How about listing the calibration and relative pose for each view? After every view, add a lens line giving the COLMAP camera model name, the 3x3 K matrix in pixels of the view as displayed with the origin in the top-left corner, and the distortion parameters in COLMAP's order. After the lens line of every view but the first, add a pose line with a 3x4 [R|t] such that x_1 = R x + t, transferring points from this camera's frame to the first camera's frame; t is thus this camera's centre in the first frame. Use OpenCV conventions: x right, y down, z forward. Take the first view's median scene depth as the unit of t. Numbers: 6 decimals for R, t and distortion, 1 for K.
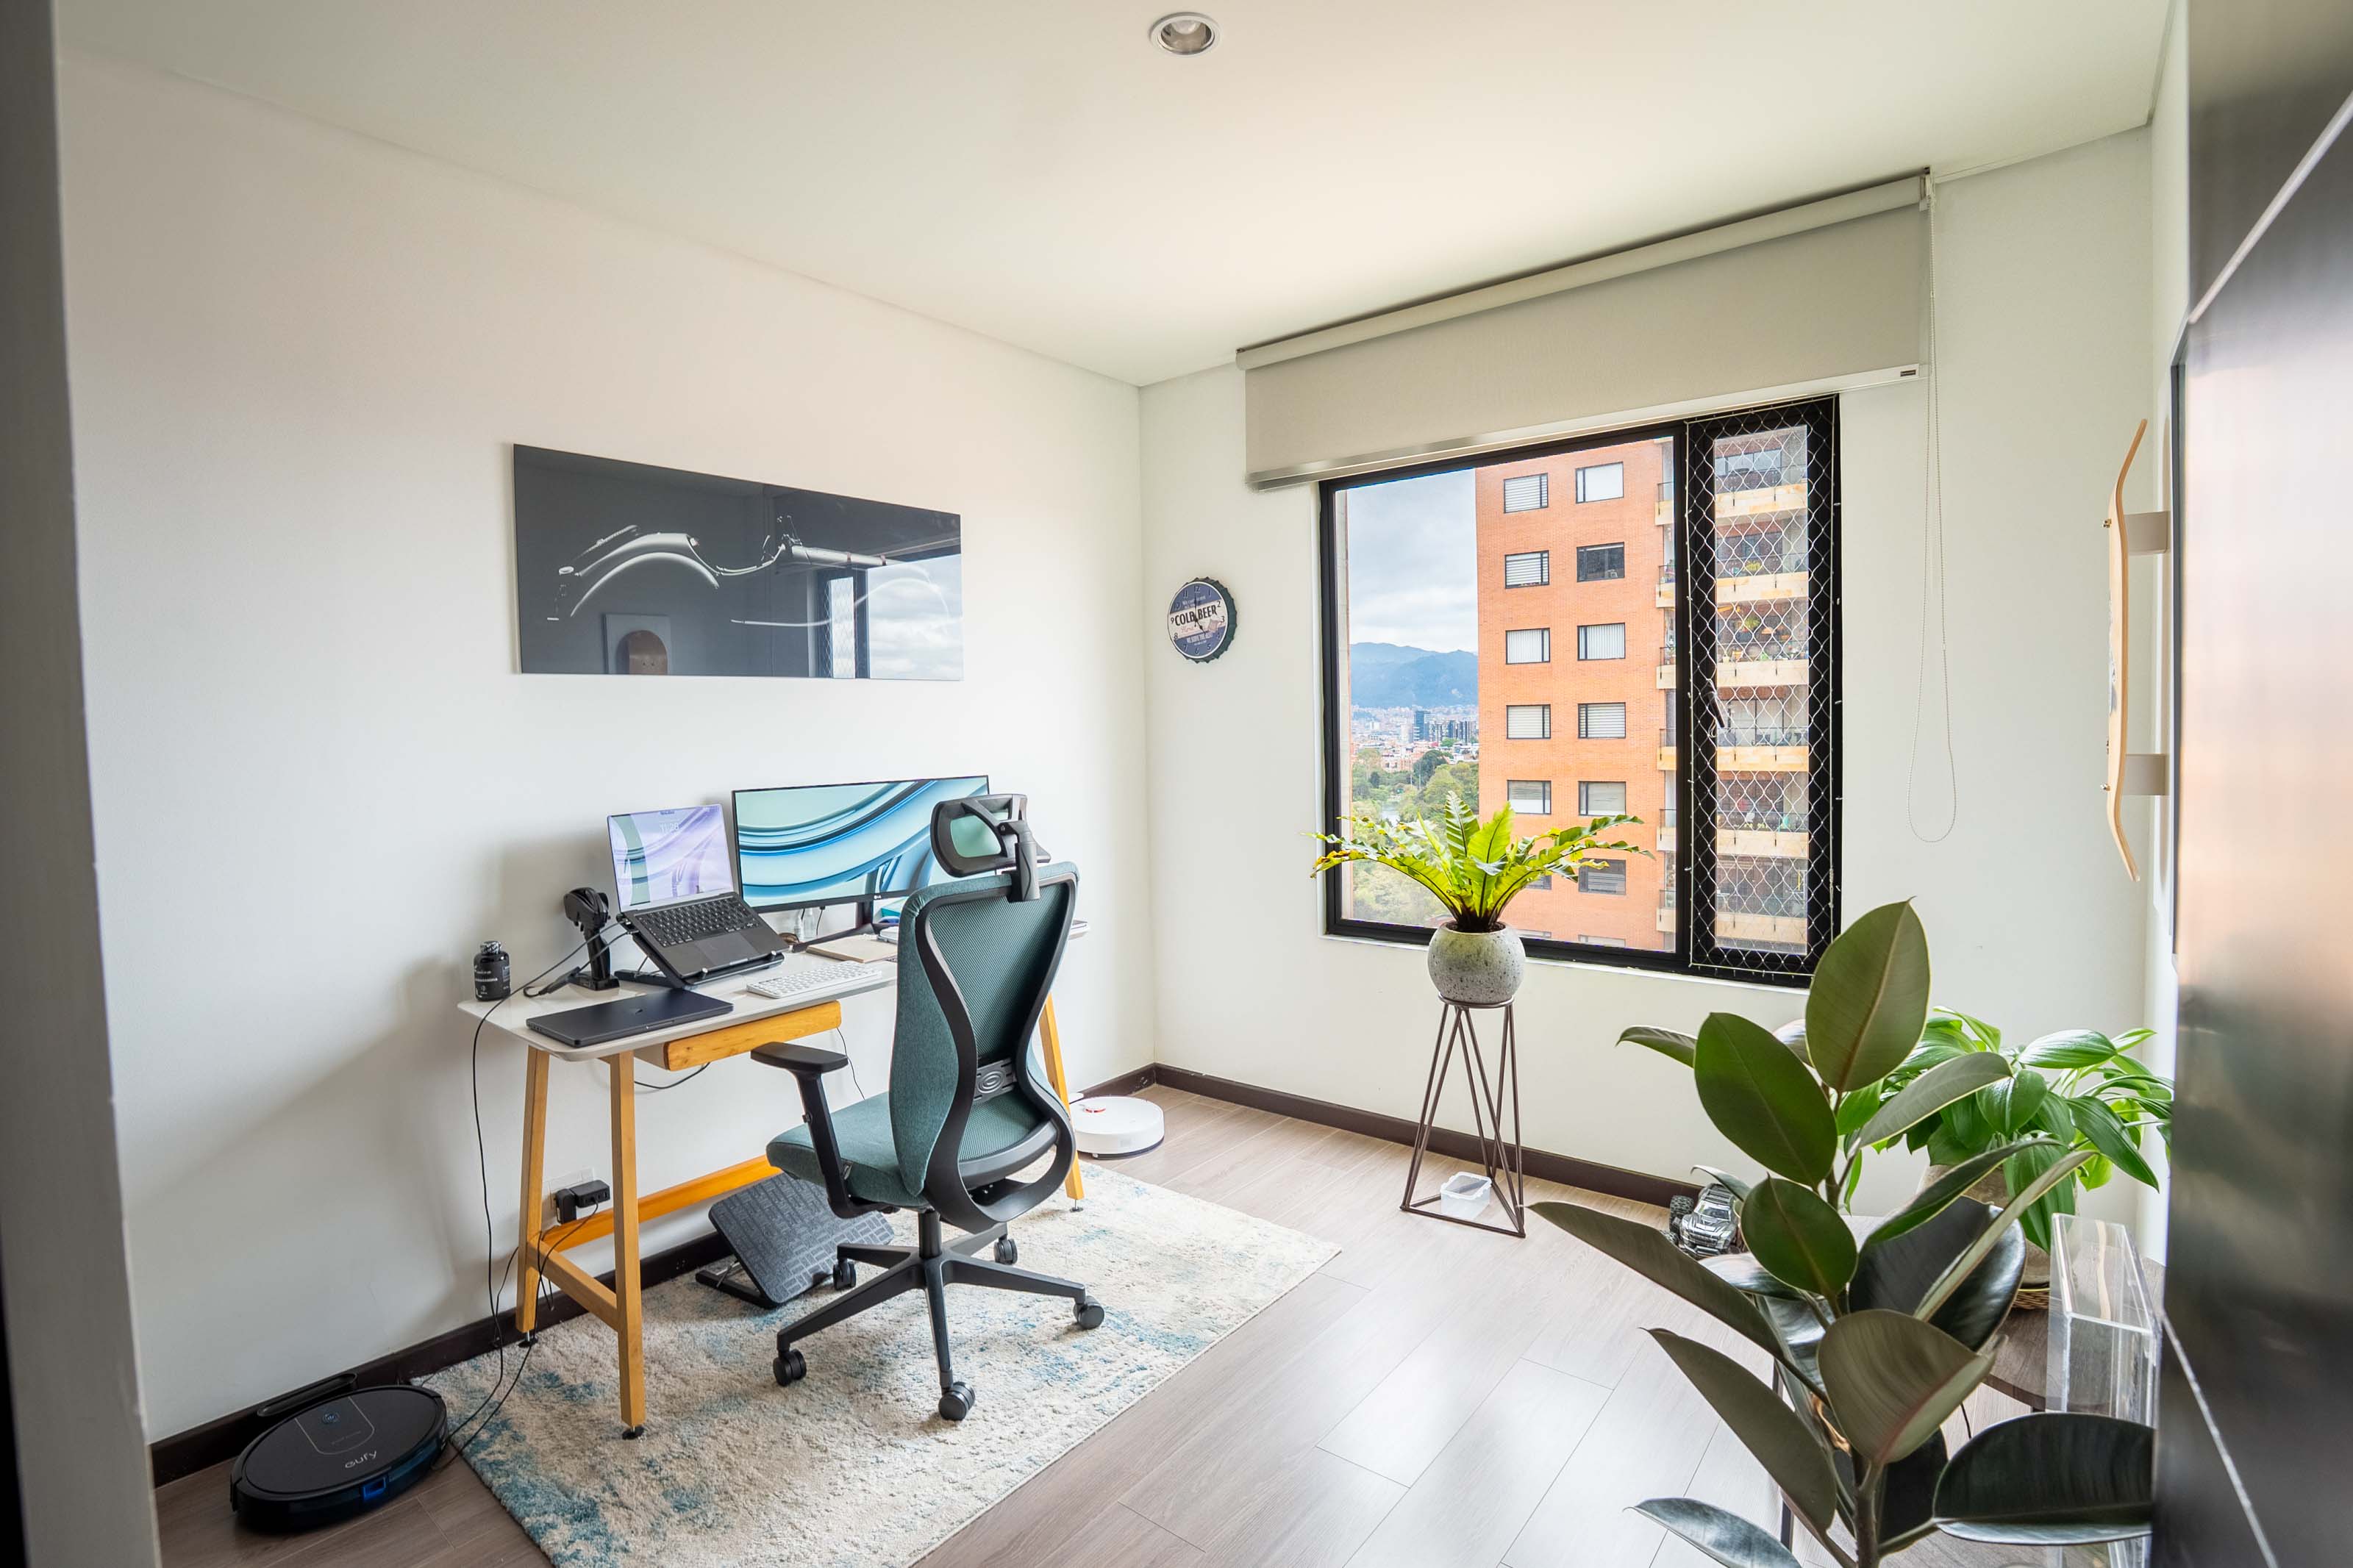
lens RADIAL K [[1135.8, 0, 1176.9], [0, 1135.8, 771.8], [0, 0, 1]] dist [-0.001331, -0.000209]
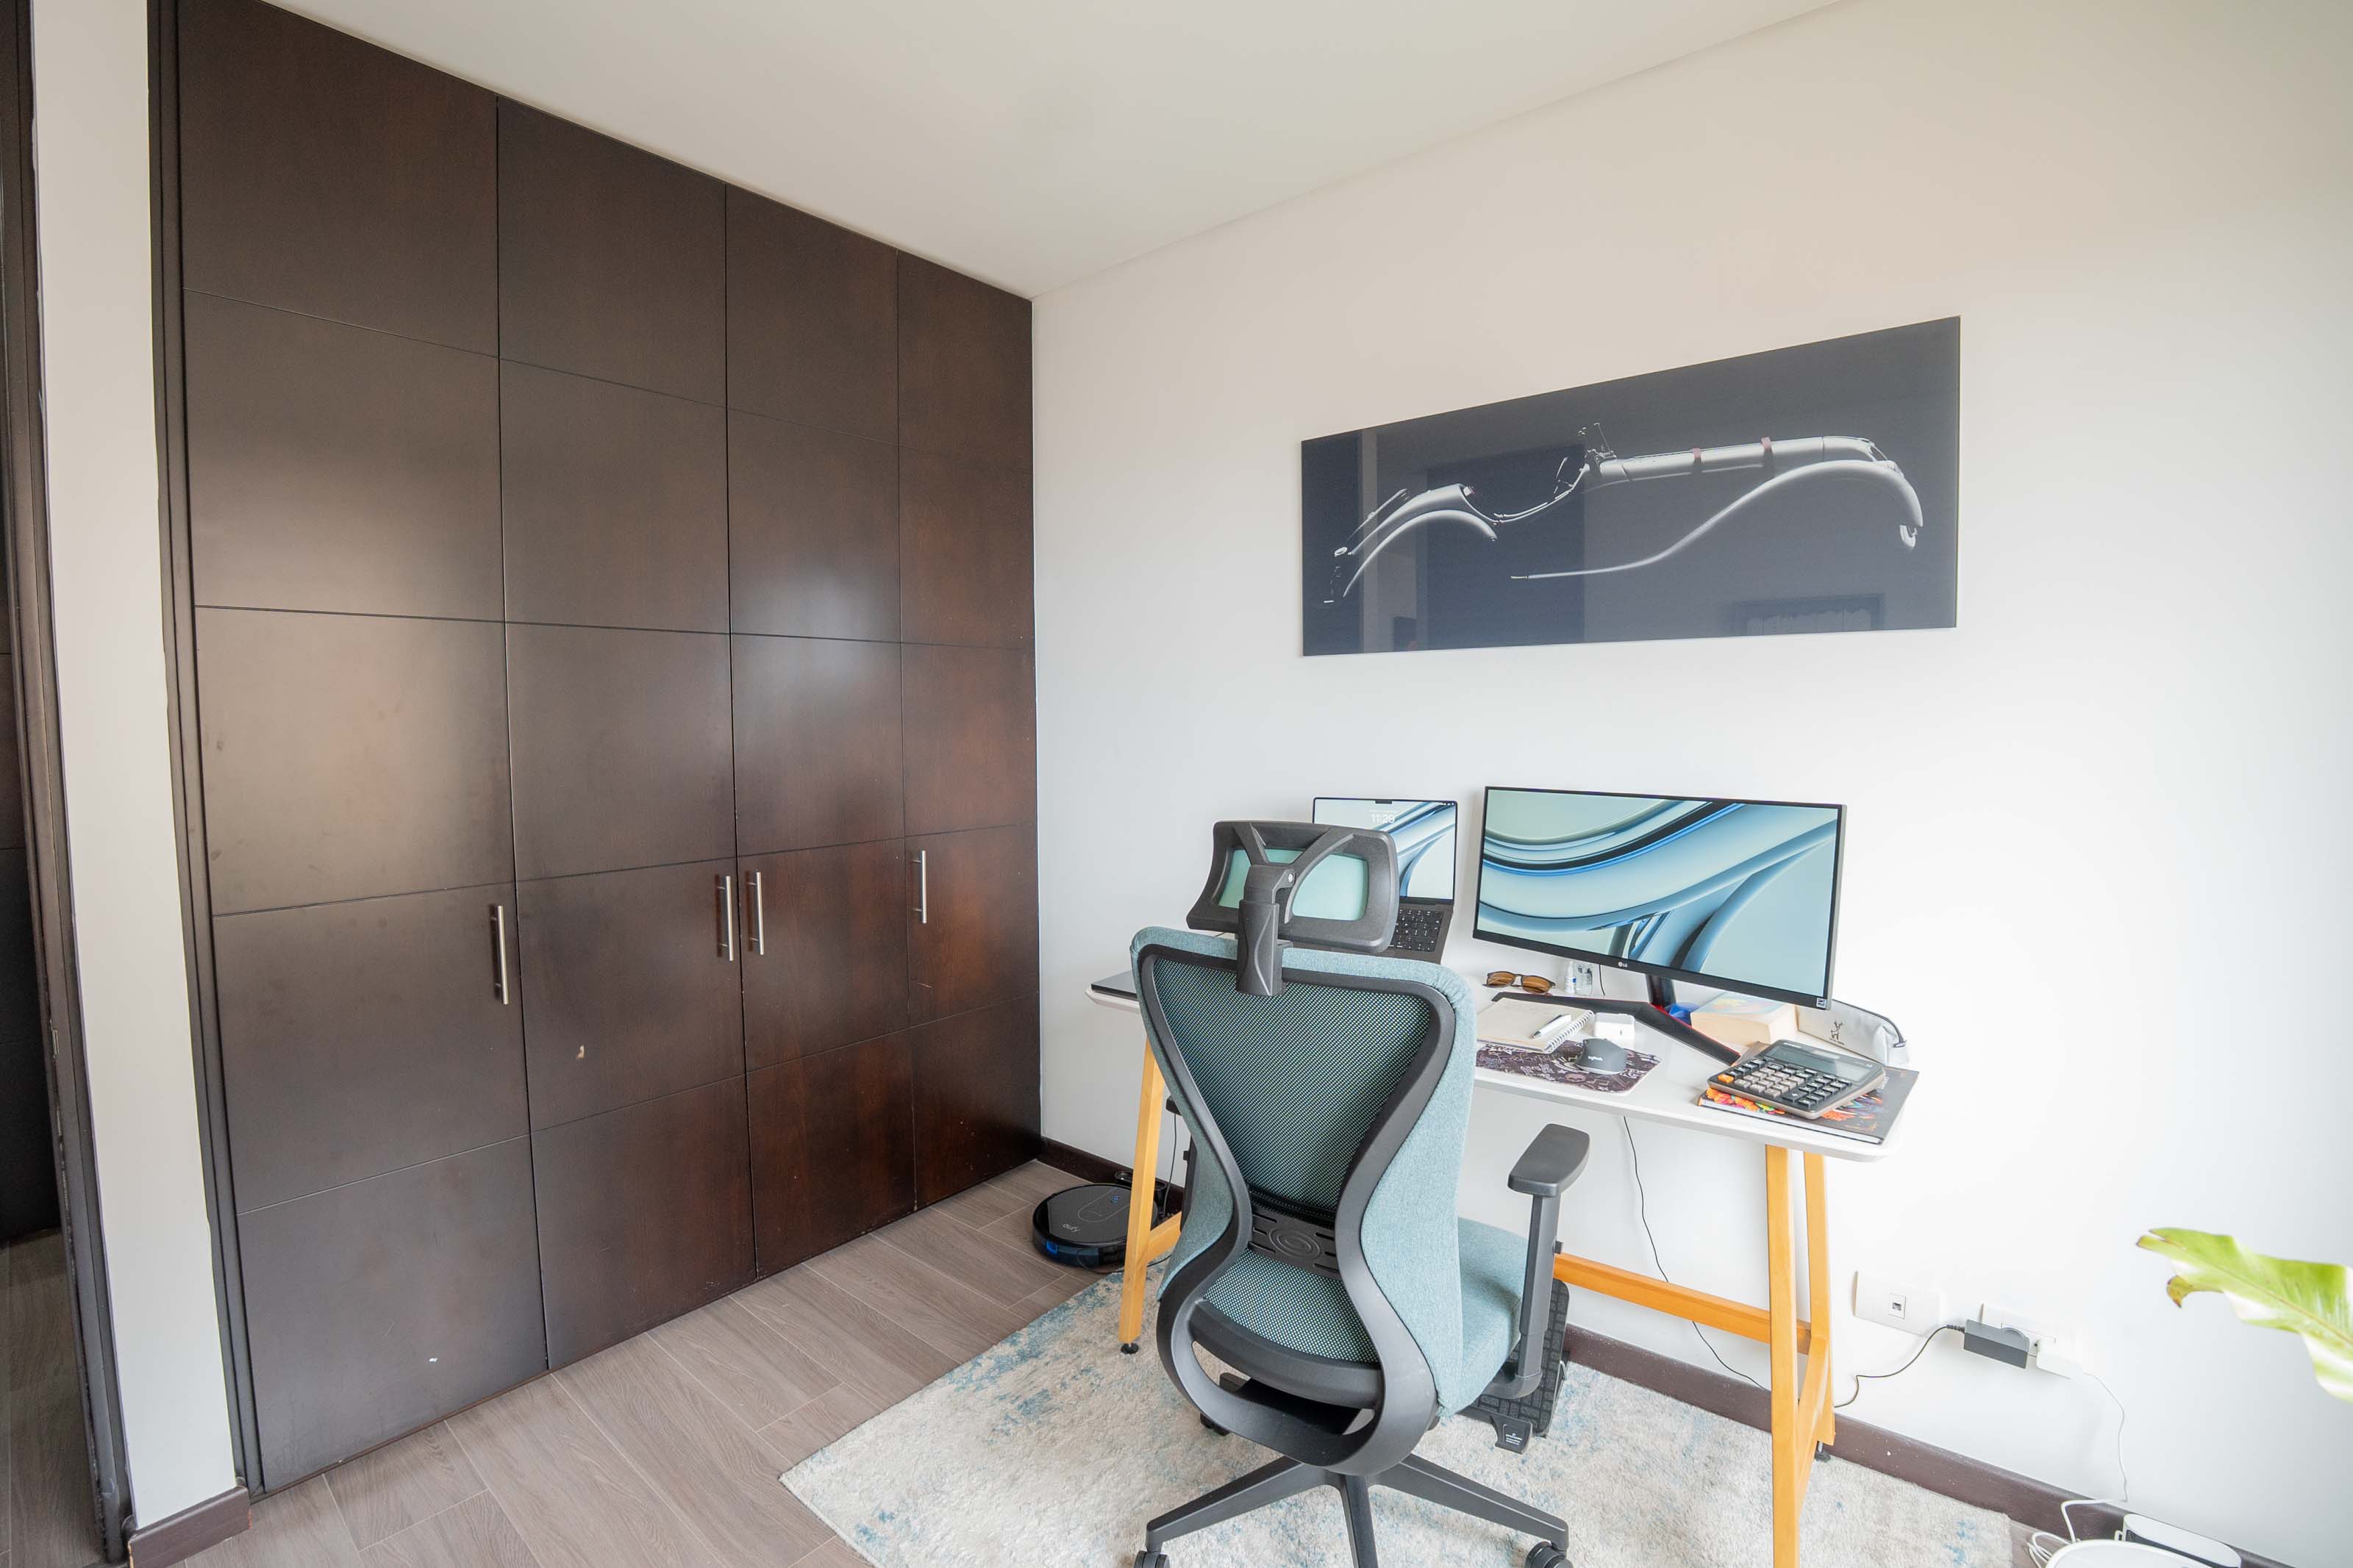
lens RADIAL K [[1020.7, 0, 1170.0], [0, 1020.7, 775.7], [0, 0, 1]] dist [-0.071822, 0.014880]
pose [[-0.002433, 0.079327, -0.996846, 0.343941], [-0.040239, 0.996033, 0.079361, -0.040517], [0.999187, 0.040305, 0.000769, 0.778844]]
